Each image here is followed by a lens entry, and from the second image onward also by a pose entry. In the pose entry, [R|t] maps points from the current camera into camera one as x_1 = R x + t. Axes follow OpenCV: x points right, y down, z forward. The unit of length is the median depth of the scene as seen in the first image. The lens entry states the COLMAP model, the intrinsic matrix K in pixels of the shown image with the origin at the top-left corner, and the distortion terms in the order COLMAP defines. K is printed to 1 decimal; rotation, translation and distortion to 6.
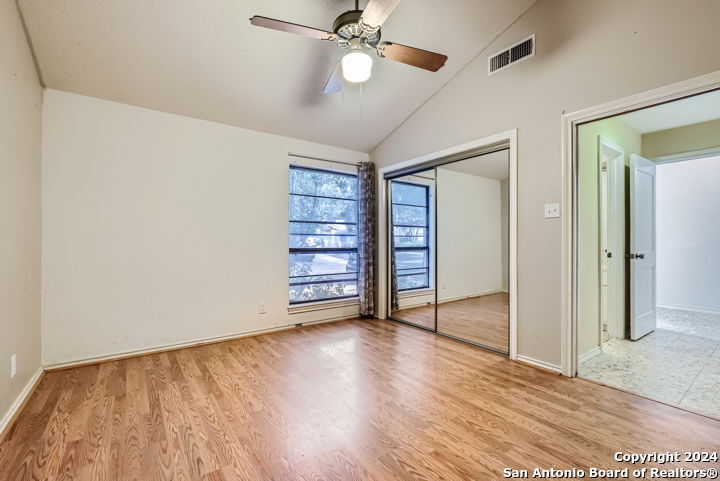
lens RADIAL K [[315.2, 0, 356.5], [0, 315.2, 239.1], [0, 0, 1]] dist [-0.003121, -0.000699]
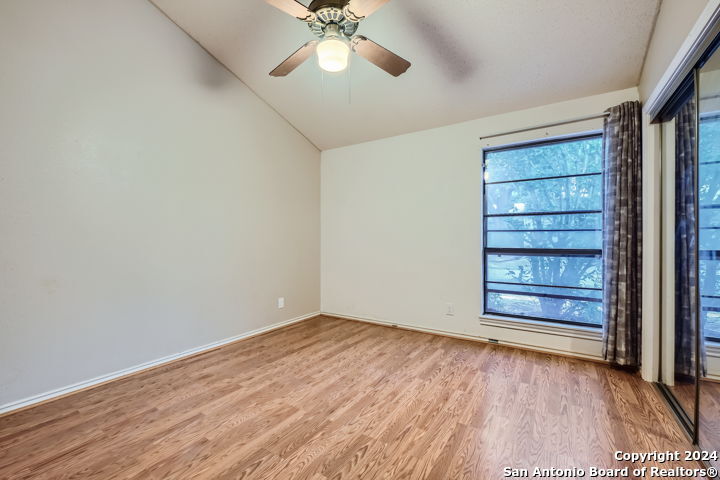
lens RADIAL K [[315.2, 0, 356.5], [0, 315.2, 238.6], [0, 0, 1]] dist [-0.003121, -0.000699]
pose [[0.347852, -0.003317, -0.937544, 0.617127], [0.010642, 0.999943, 0.000411, 0.000515], [0.937489, -0.010120, 0.347867, 0.497139]]
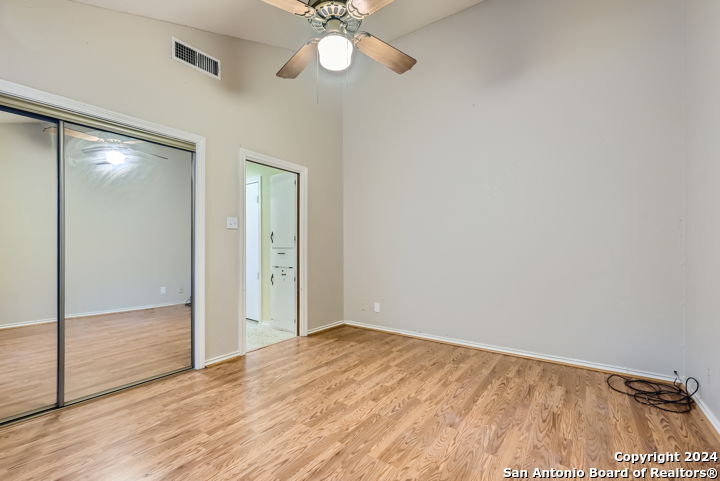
lens RADIAL K [[315.5, 0, 353.2], [0, 315.5, 244.2], [0, 0, 1]] dist [-0.002910, -0.000344]
pose [[-0.296589, 0.010417, 0.954949, -0.583115], [-0.005351, 0.999907, -0.012569, 0.001871], [-0.954990, -0.008837, -0.296505, 0.822668]]
